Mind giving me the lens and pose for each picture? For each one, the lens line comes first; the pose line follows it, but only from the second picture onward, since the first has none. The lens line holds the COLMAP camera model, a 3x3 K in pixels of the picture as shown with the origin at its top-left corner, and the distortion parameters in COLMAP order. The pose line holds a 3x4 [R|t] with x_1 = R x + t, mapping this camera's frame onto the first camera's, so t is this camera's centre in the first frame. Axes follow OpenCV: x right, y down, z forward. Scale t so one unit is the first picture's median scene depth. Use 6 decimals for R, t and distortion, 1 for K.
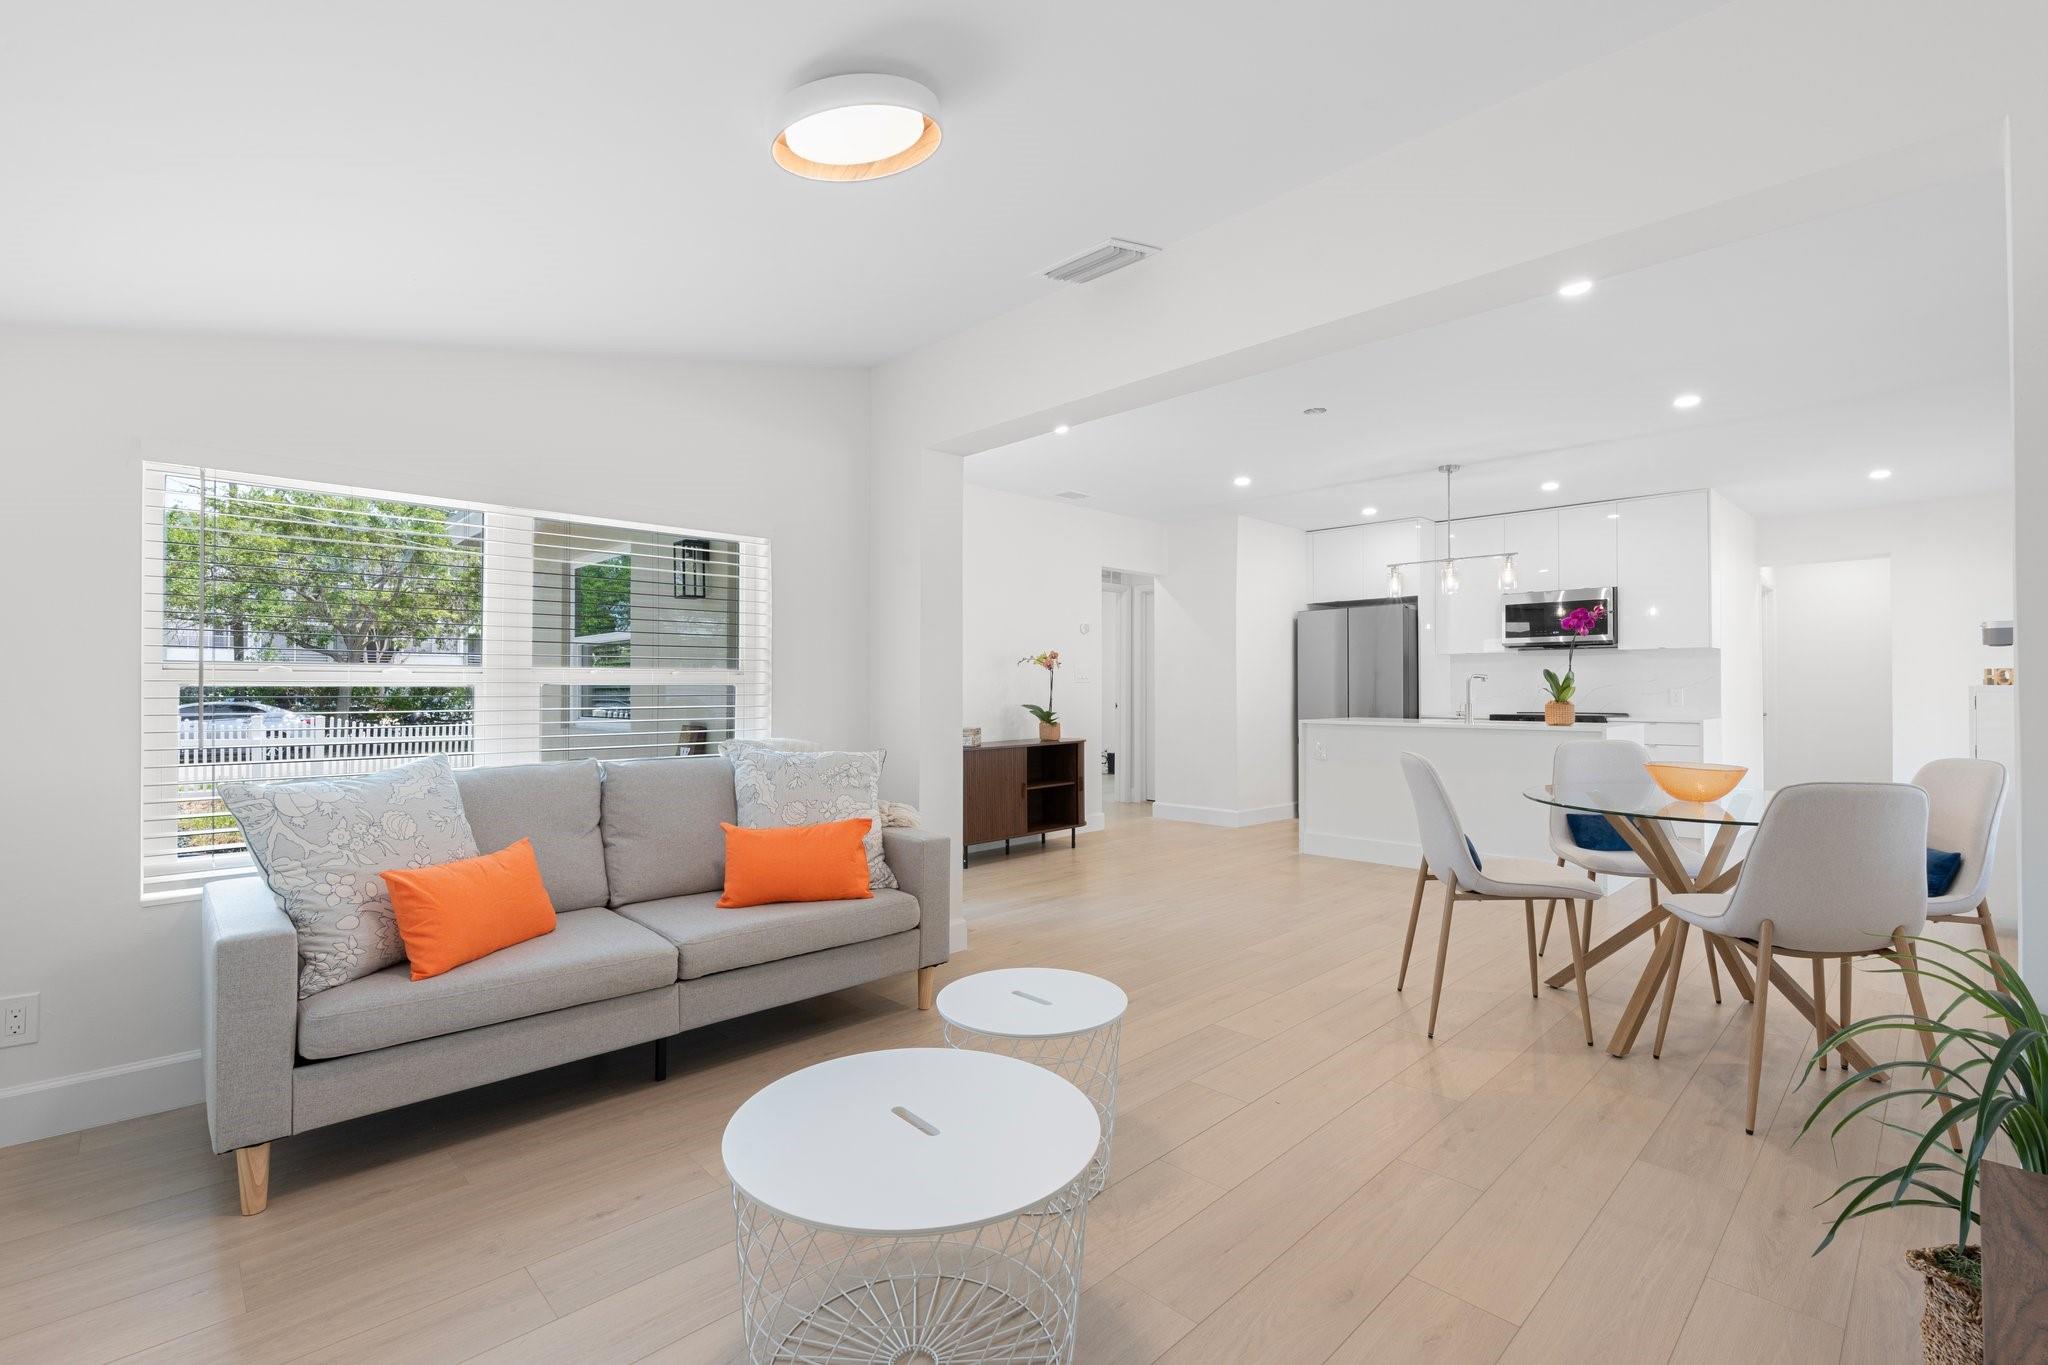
lens RADIAL K [[921.6, 0, 1026.6], [0, 921.6, 693.0], [0, 0, 1]] dist [-0.015000, 0.000270]
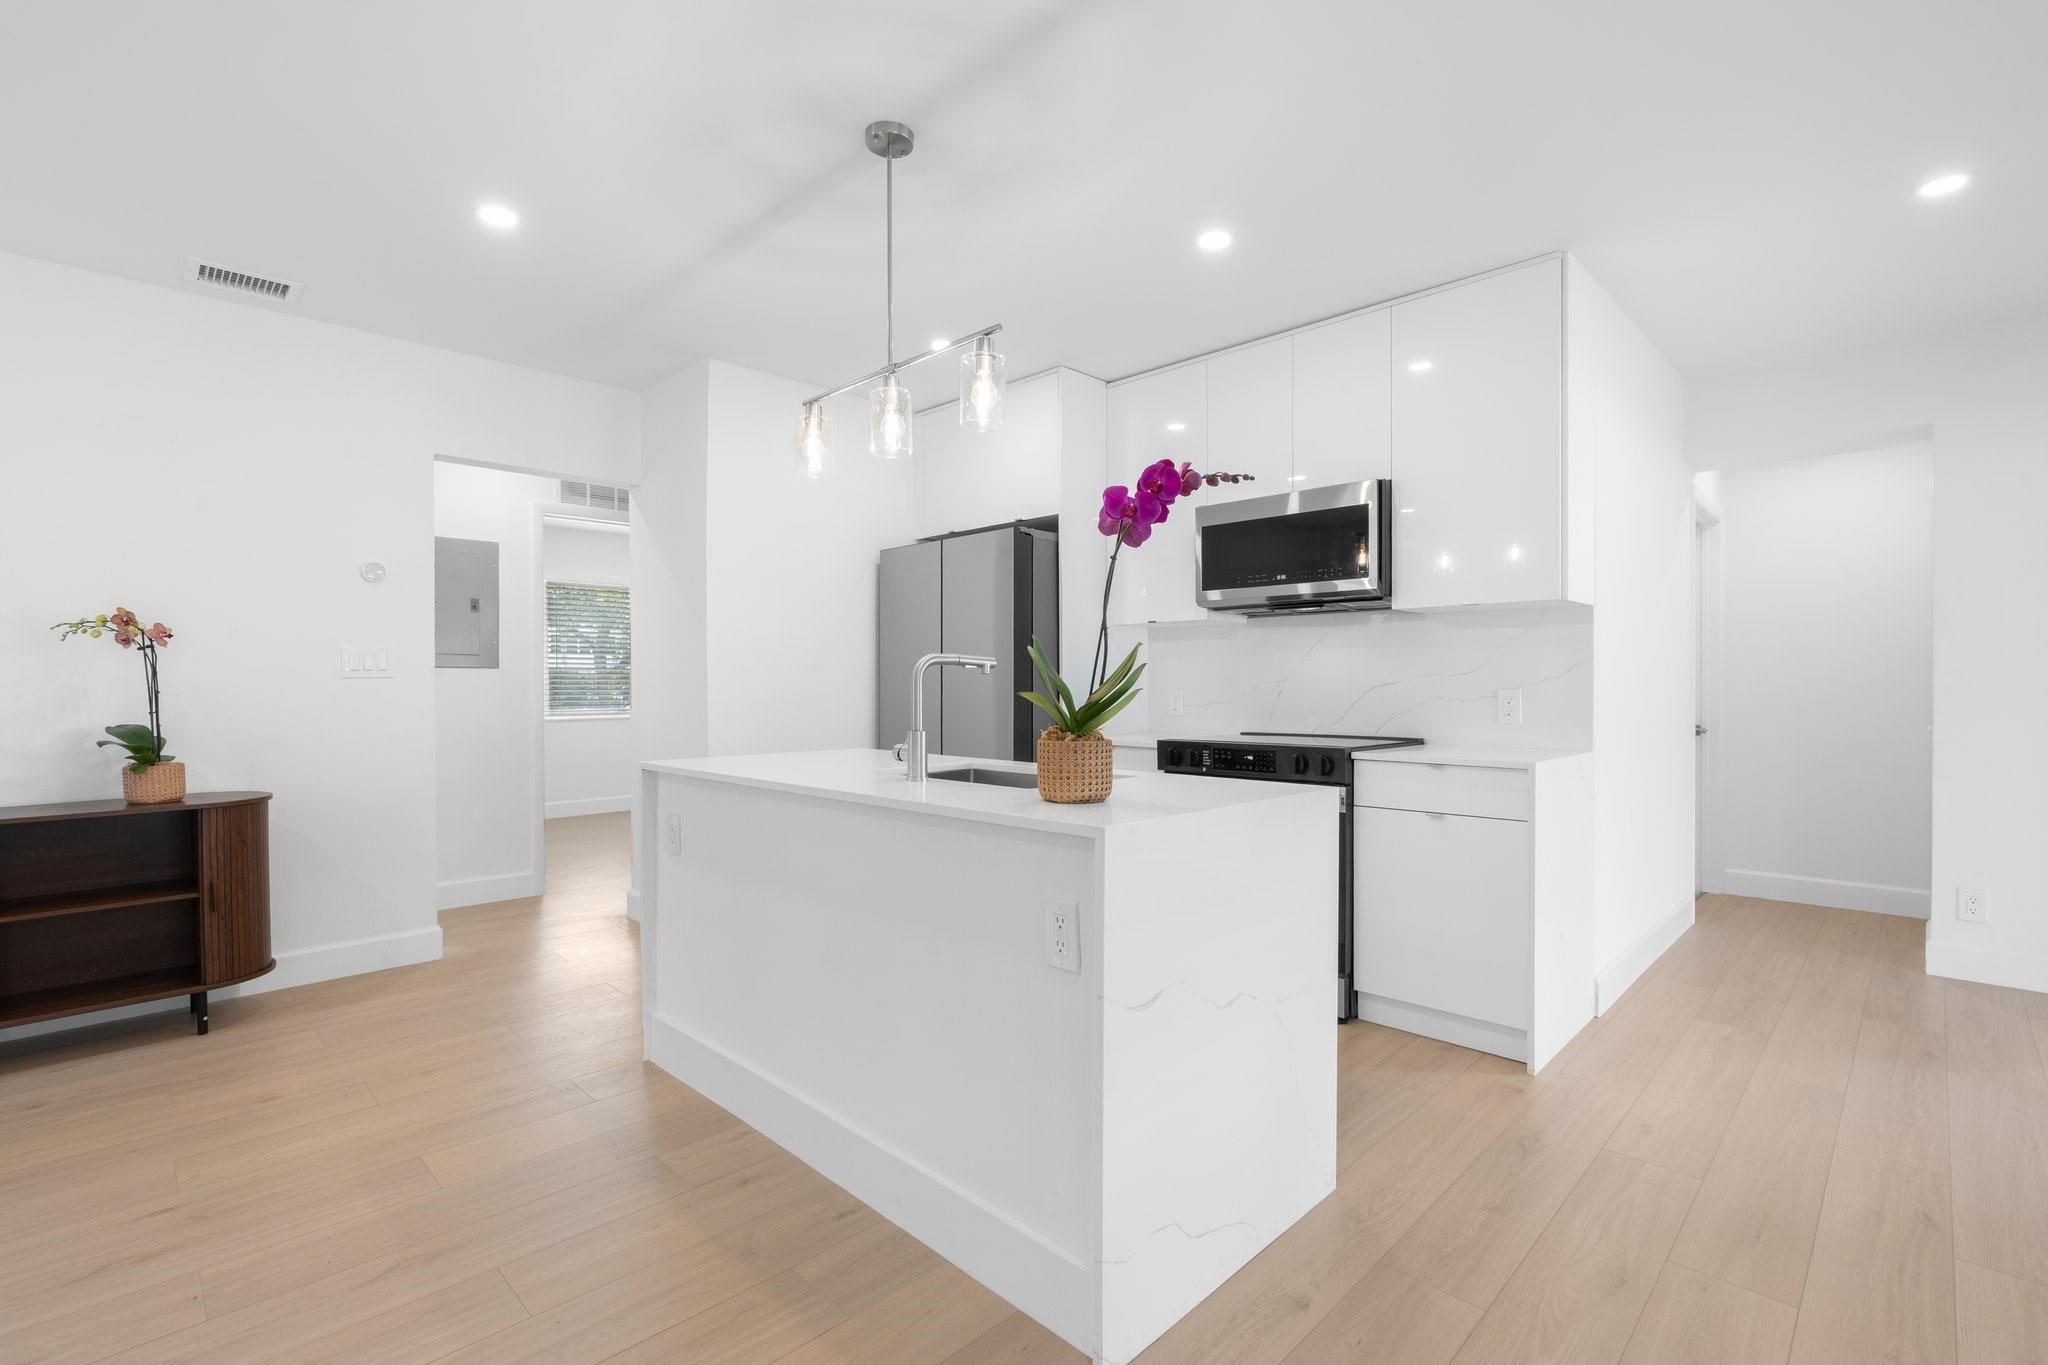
lens RADIAL K [[921.6, 0, 1023.6], [0, 921.6, 685.9], [0, 0, 1]] dist [-0.015000, 0.000270]
pose [[0.999830, 0.000942, 0.018405, 0.453502], [-0.001063, 0.999978, 0.006522, -0.009416], [-0.018399, -0.006541, 0.999809, 0.528674]]
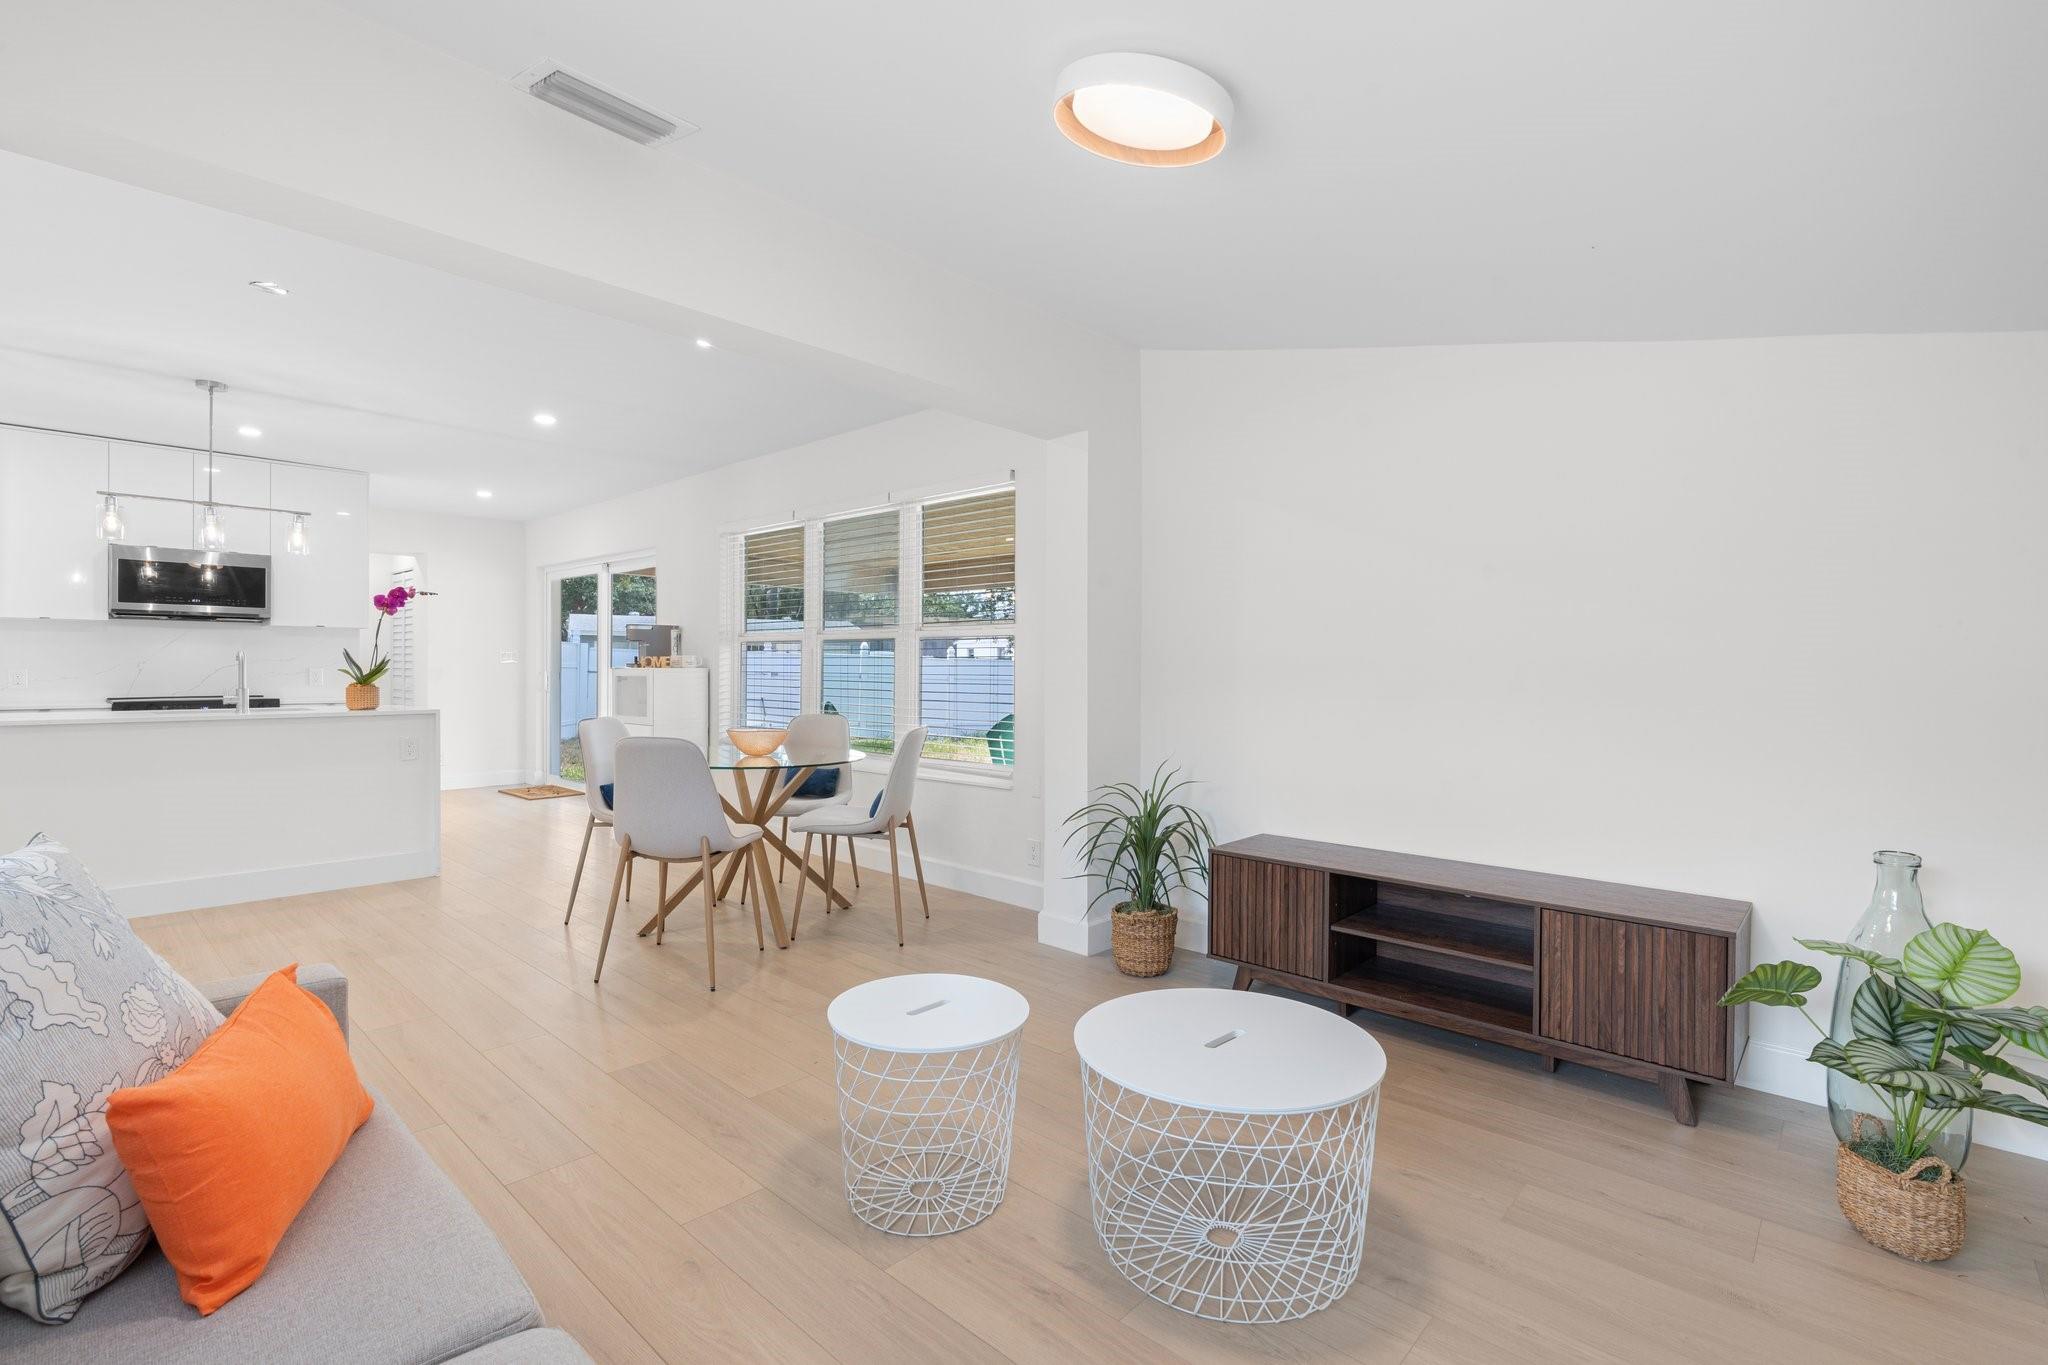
lens RADIAL K [[921.6, 0, 1027.1], [0, 921.6, 677.8], [0, 0, 1]] dist [-0.015000, 0.000270]
pose [[-0.054908, -0.009129, 0.998450, -0.306064], [-0.003277, 0.999954, 0.008963, -0.006297], [-0.998486, -0.002780, -0.054935, 0.311857]]
